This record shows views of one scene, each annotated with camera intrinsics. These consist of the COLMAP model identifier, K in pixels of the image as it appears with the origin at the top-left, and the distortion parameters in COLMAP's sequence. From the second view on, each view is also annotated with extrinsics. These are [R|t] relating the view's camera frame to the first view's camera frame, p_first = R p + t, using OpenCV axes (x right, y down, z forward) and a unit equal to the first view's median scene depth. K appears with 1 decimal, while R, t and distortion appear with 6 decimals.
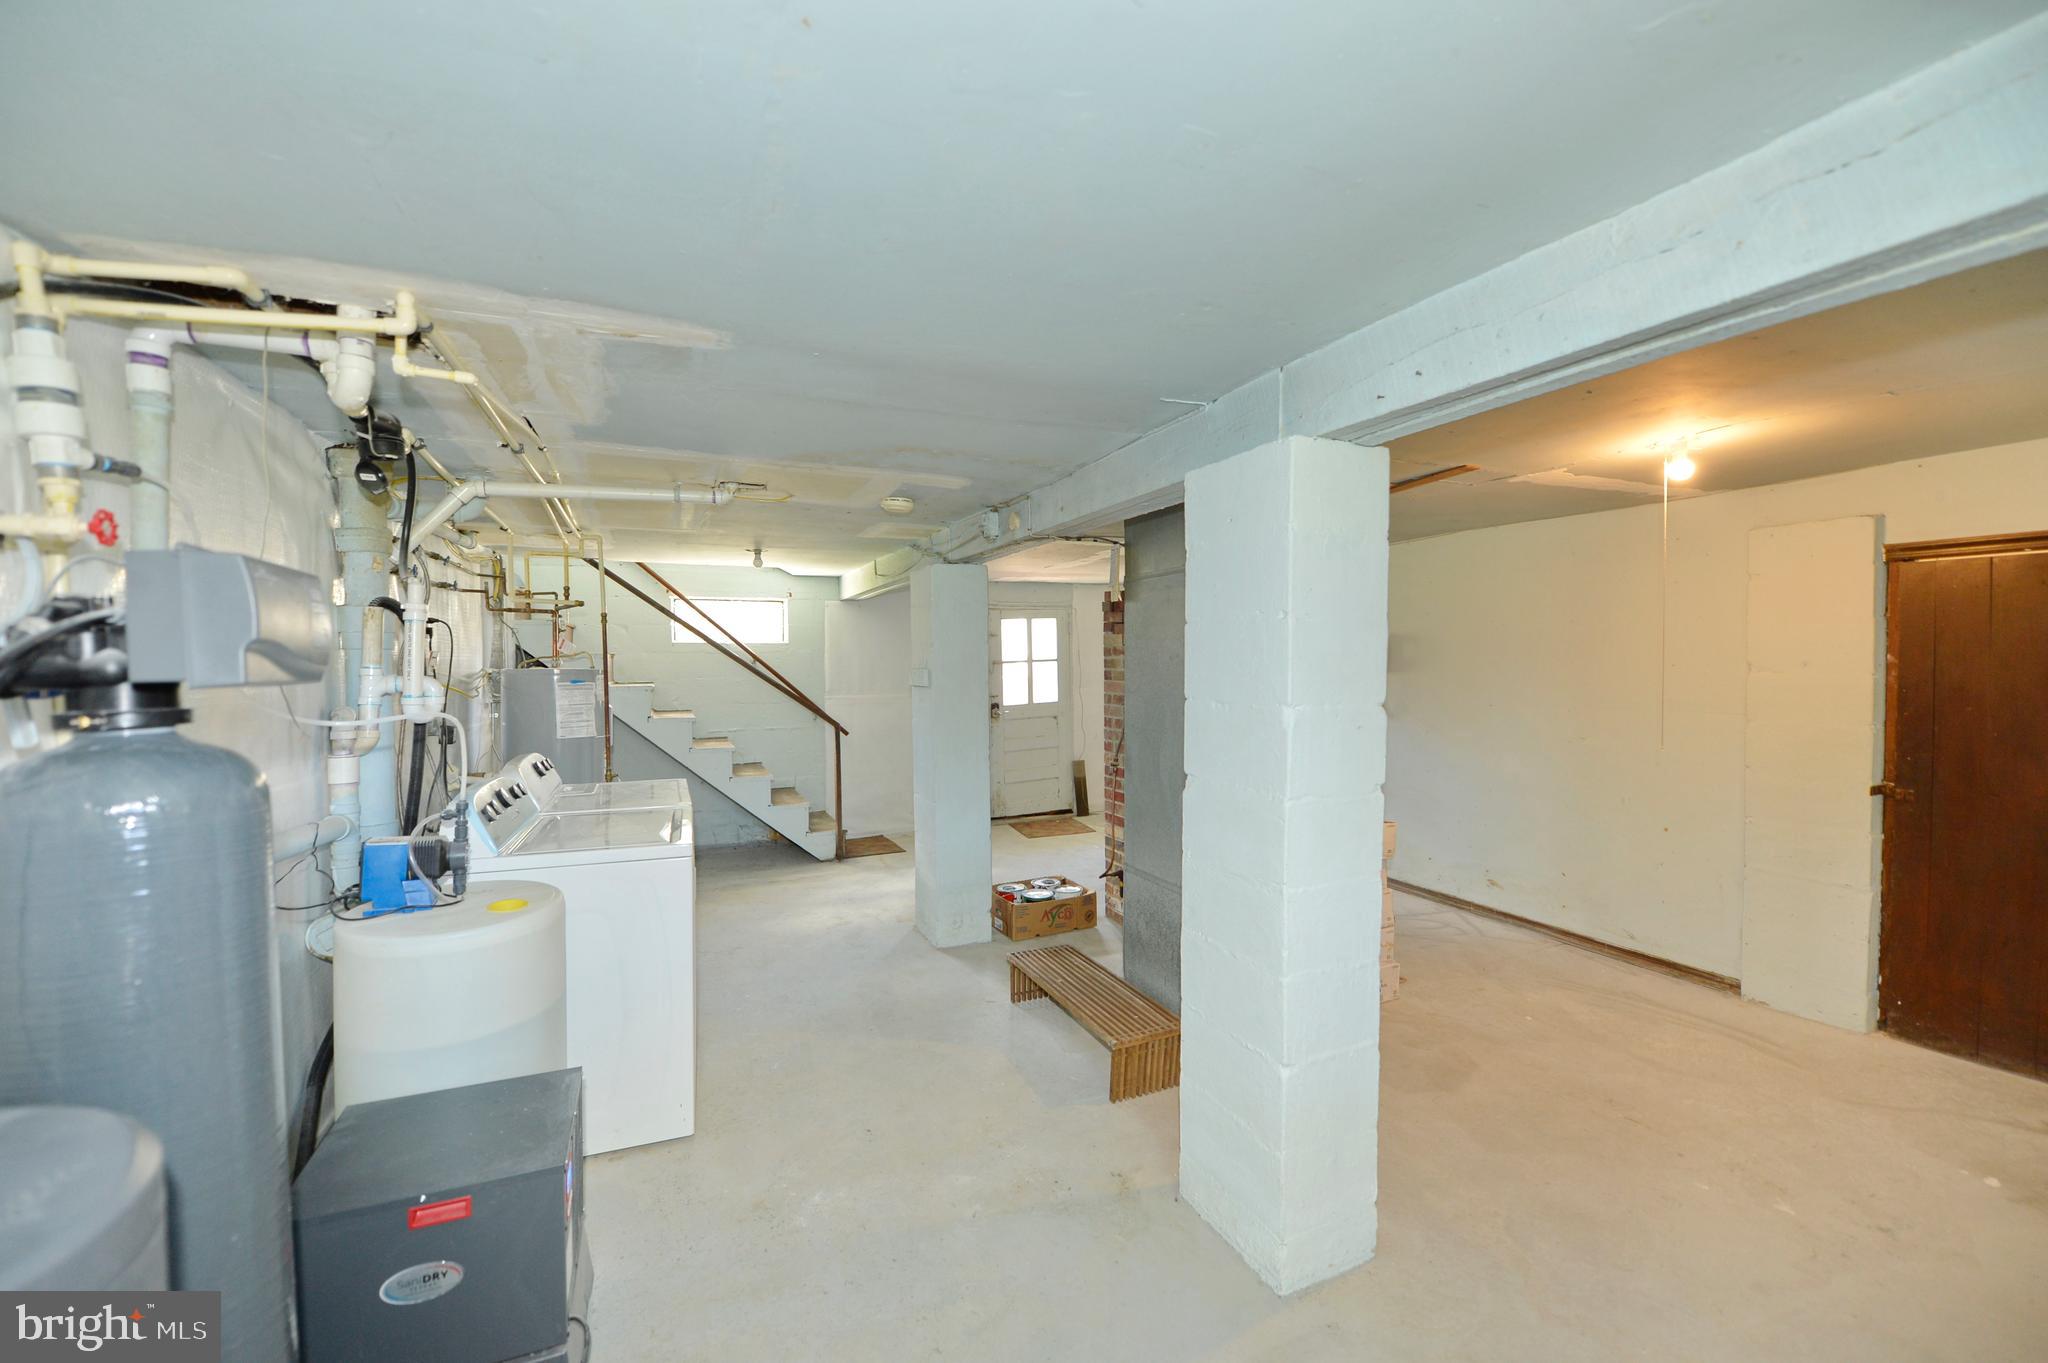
lens RADIAL K [[782.5, 0, 1021.1], [0, 782.5, 673.2], [0, 0, 1]] dist [-0.000490, -0.000327]
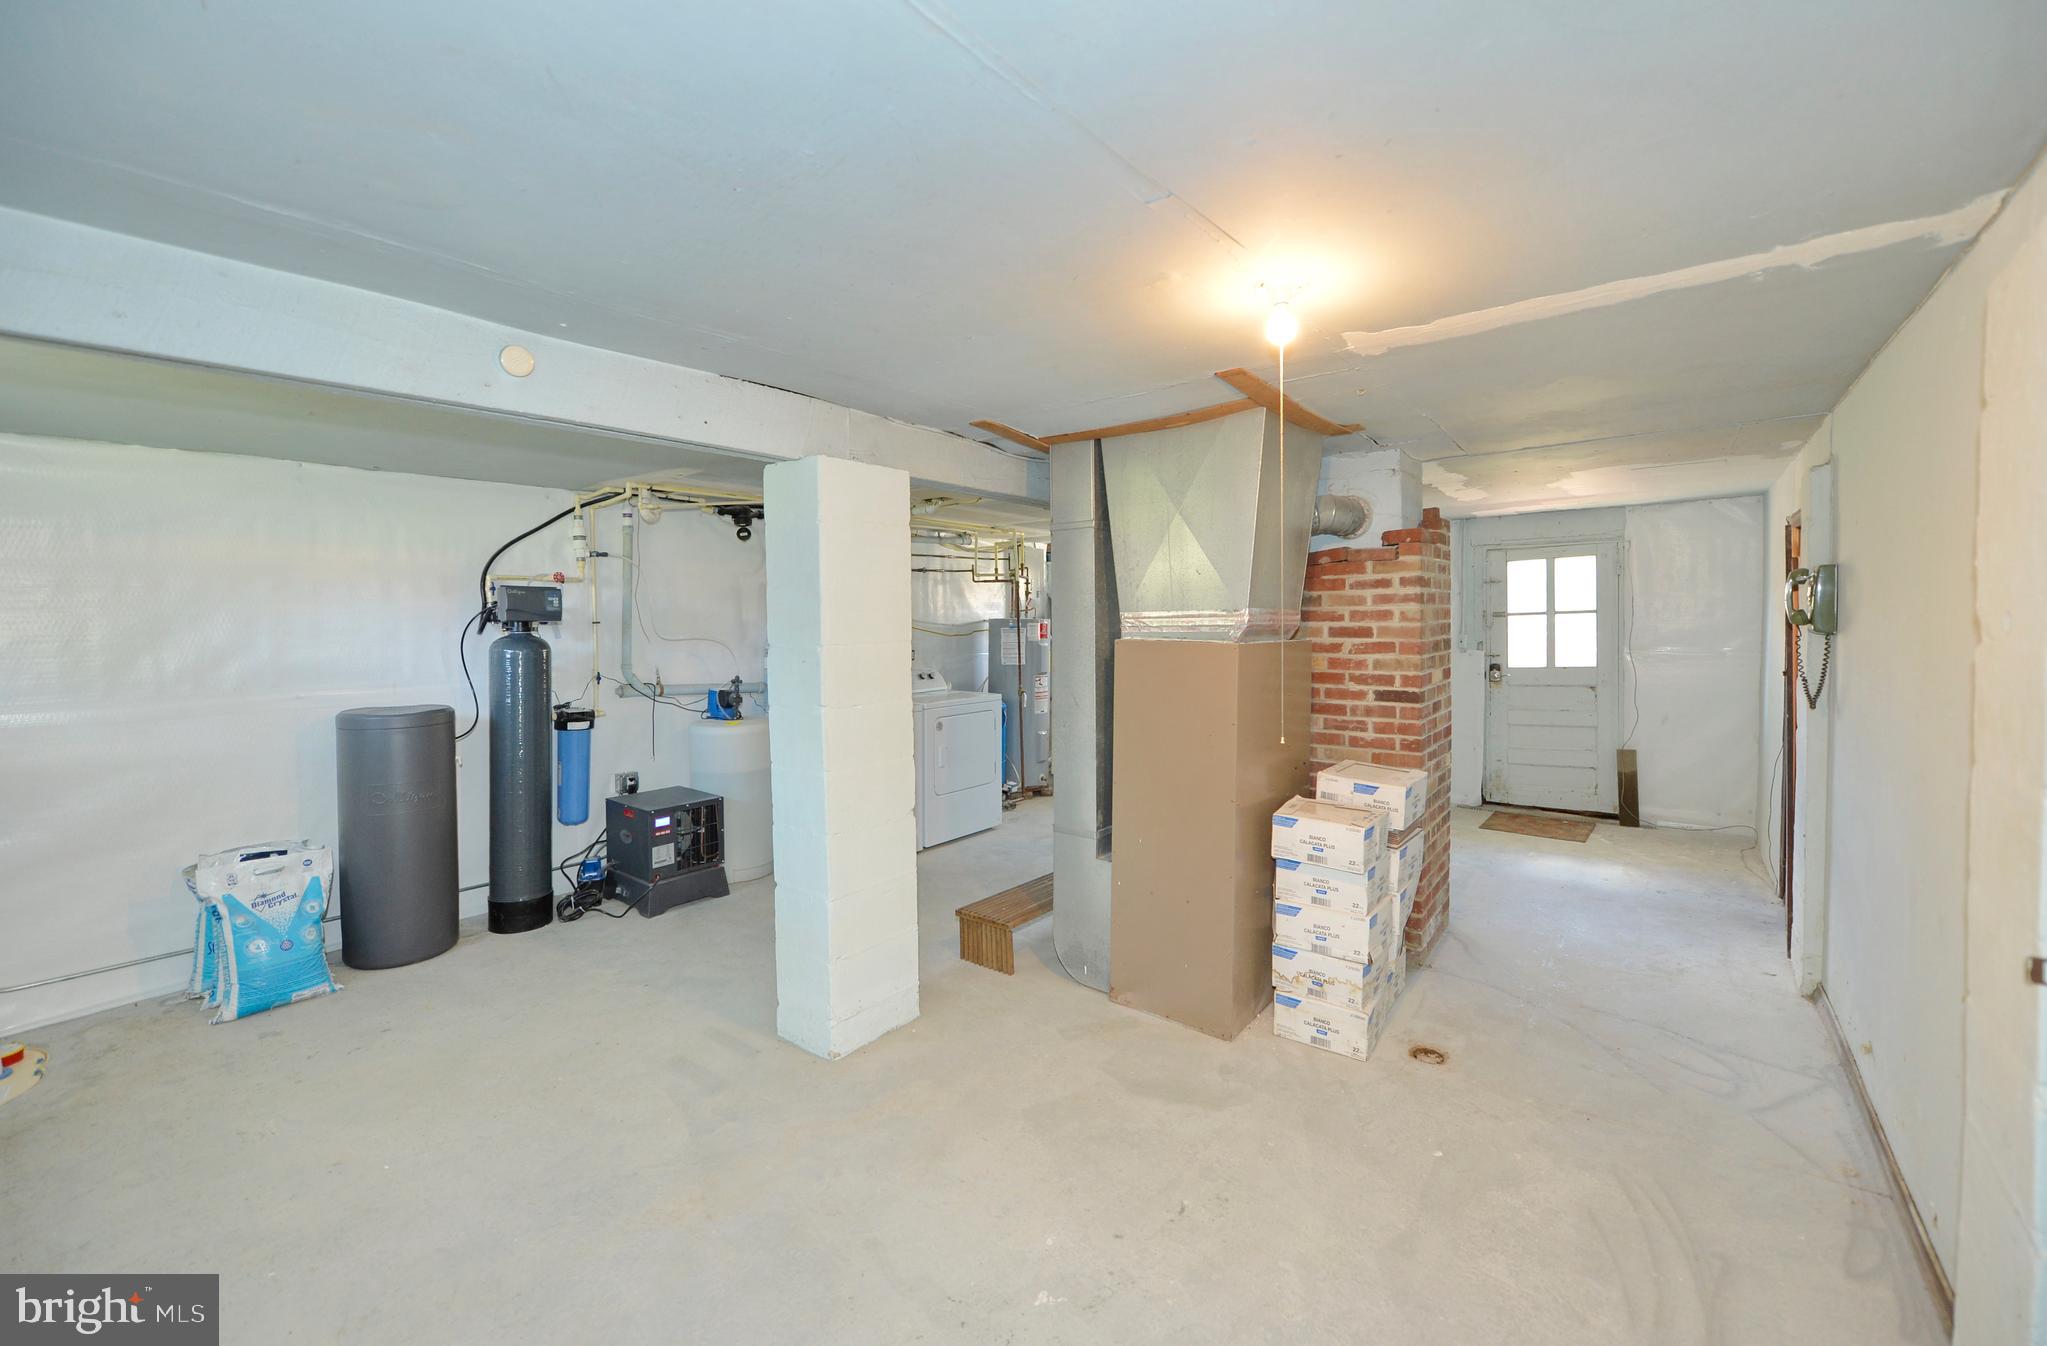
lens RADIAL K [[826.3, 0, 1071.8], [0, 826.3, 628.7], [0, 0, 1]] dist [-0.000244, 0.000043]
pose [[0.504857, 0.015049, -0.863072, 0.489579], [-0.010992, 0.999879, 0.011004, -0.003409], [0.863133, 0.003932, 0.504961, 0.169475]]
